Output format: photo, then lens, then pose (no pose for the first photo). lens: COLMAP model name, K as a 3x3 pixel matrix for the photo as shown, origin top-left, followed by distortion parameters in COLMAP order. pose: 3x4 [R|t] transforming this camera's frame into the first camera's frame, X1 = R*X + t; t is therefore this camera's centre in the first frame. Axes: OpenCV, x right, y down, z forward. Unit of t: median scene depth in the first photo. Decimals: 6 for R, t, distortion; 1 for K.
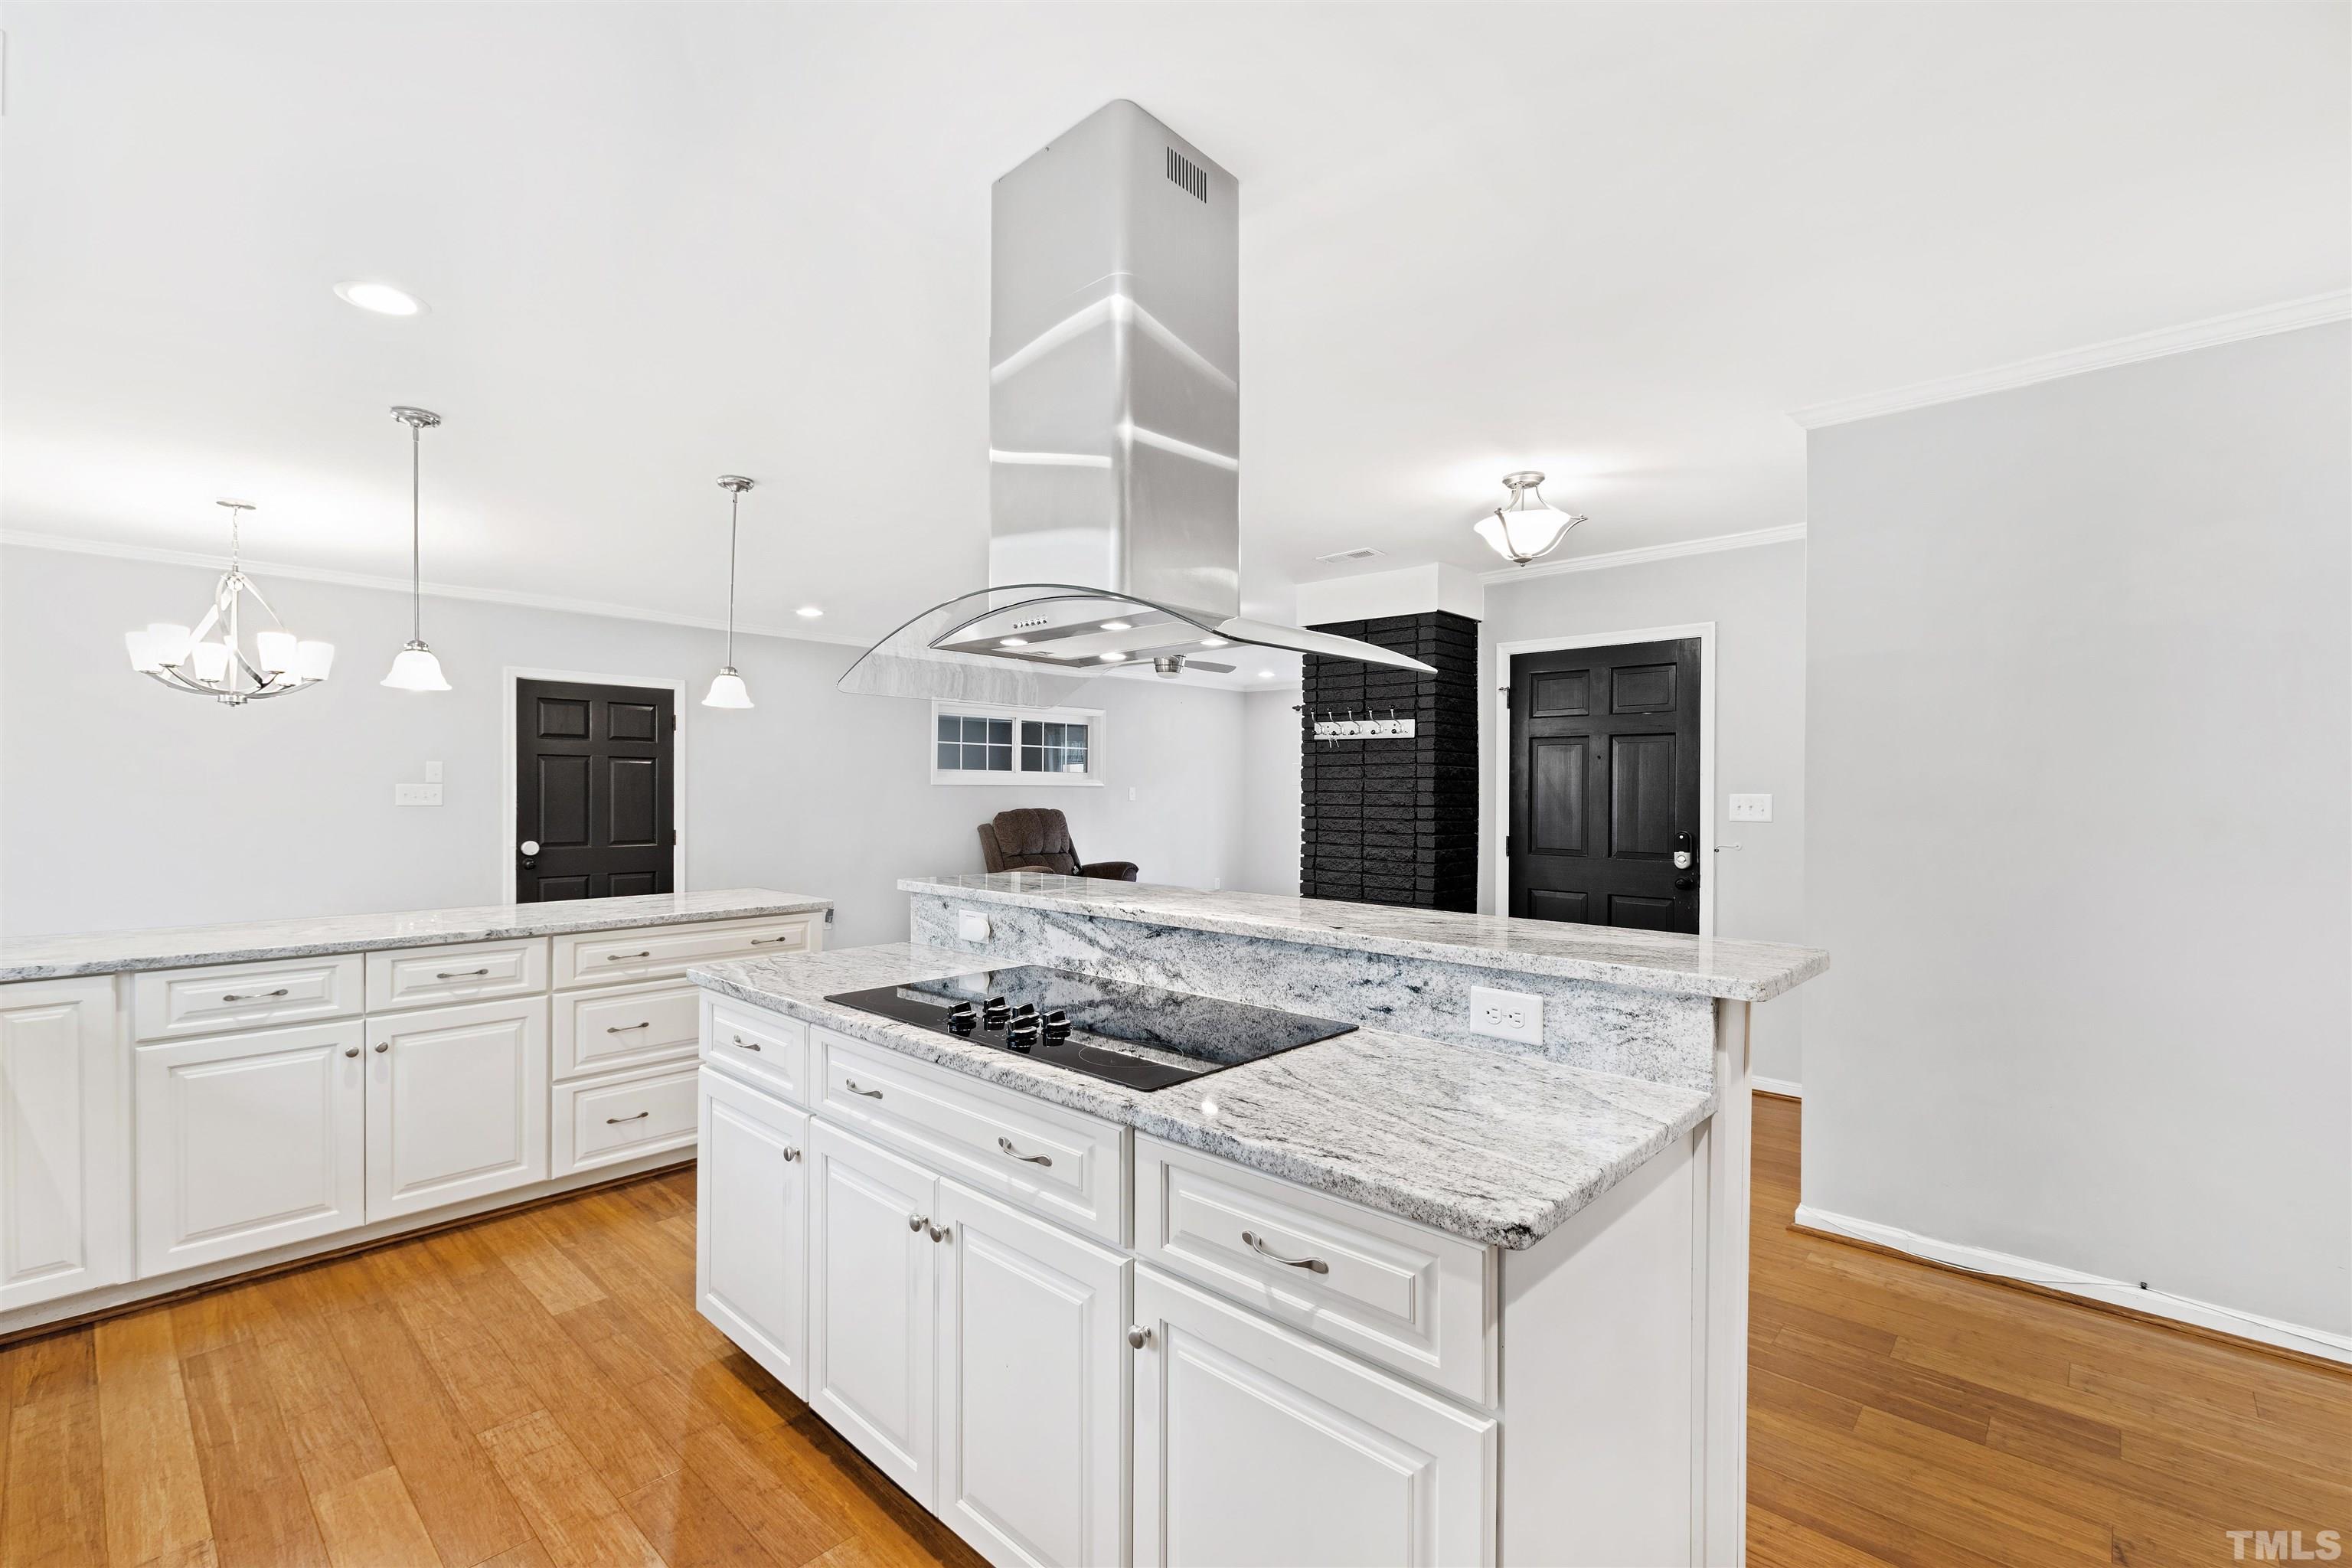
lens RADIAL K [[1026.5, 0, 1173.3], [0, 1026.5, 786.1], [0, 0, 1]] dist [0.007609, -0.004751]
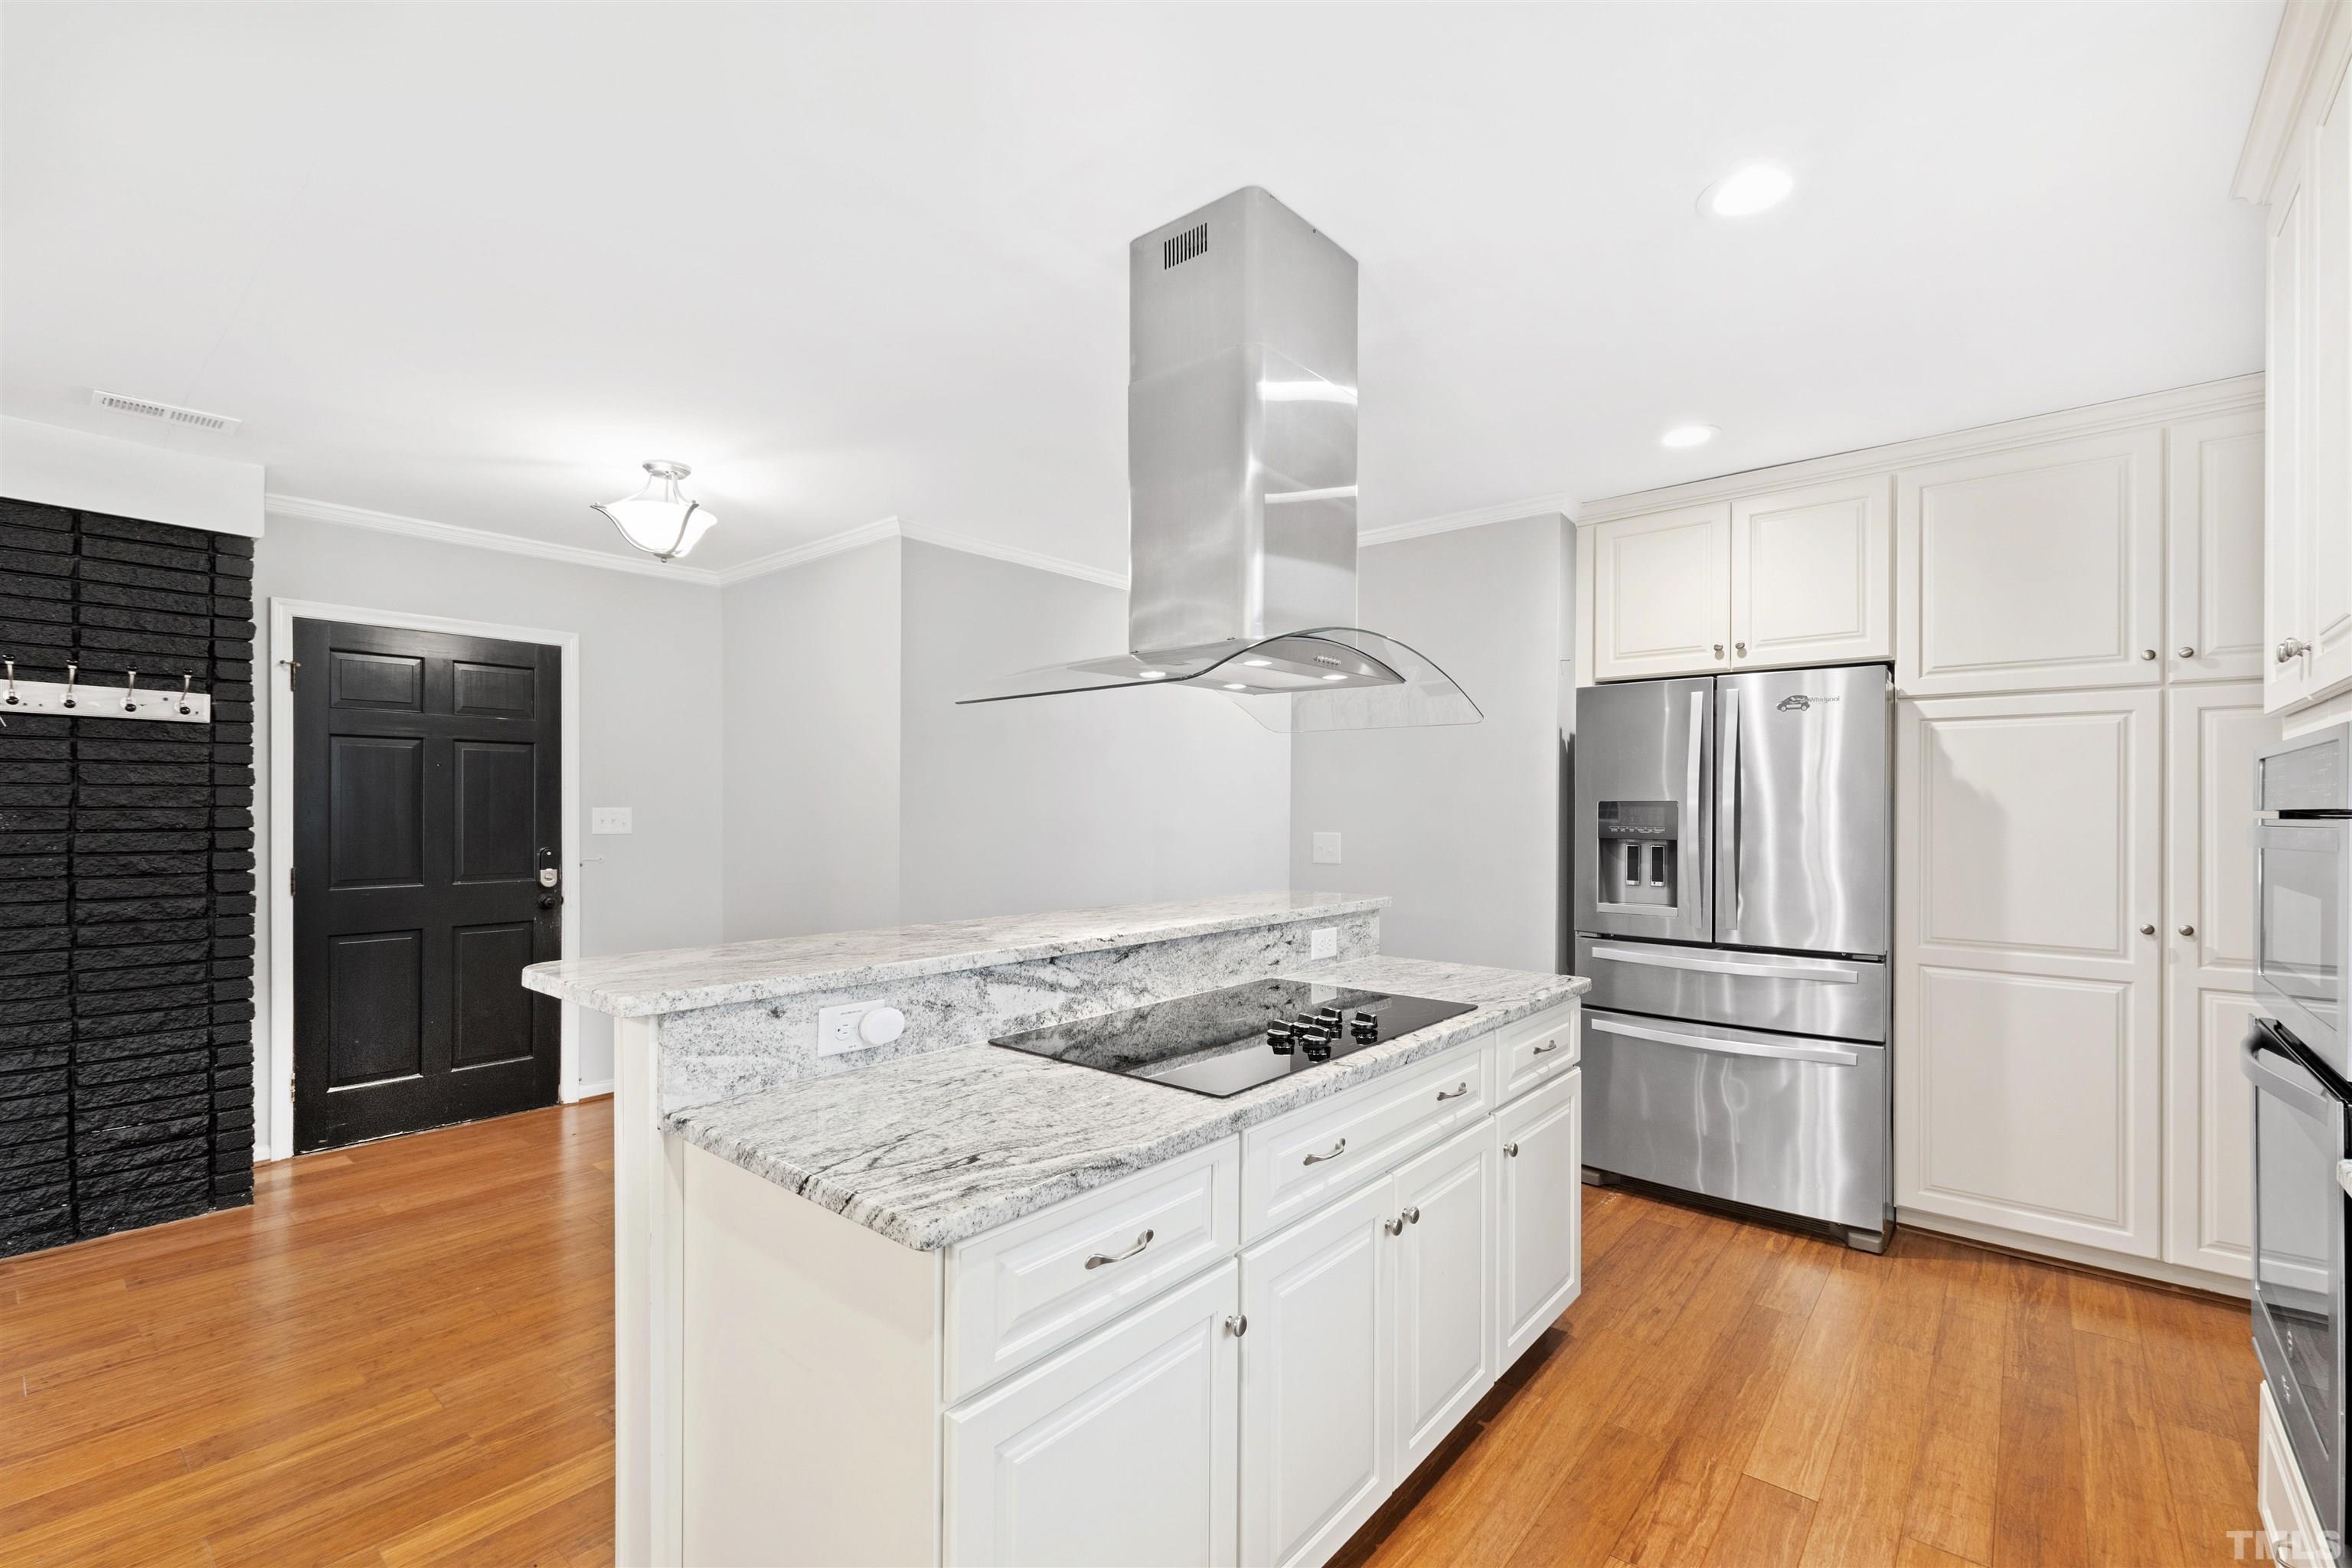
lens RADIAL K [[1026.5, 0, 1165.1], [0, 1026.5, 809.3], [0, 0, 1]] dist [0.007609, -0.004751]
pose [[-0.041613, -0.008256, 0.999100, -0.976236], [-0.006752, 0.999945, 0.007982, -0.005218], [-0.999111, -0.006414, -0.041667, 0.975168]]
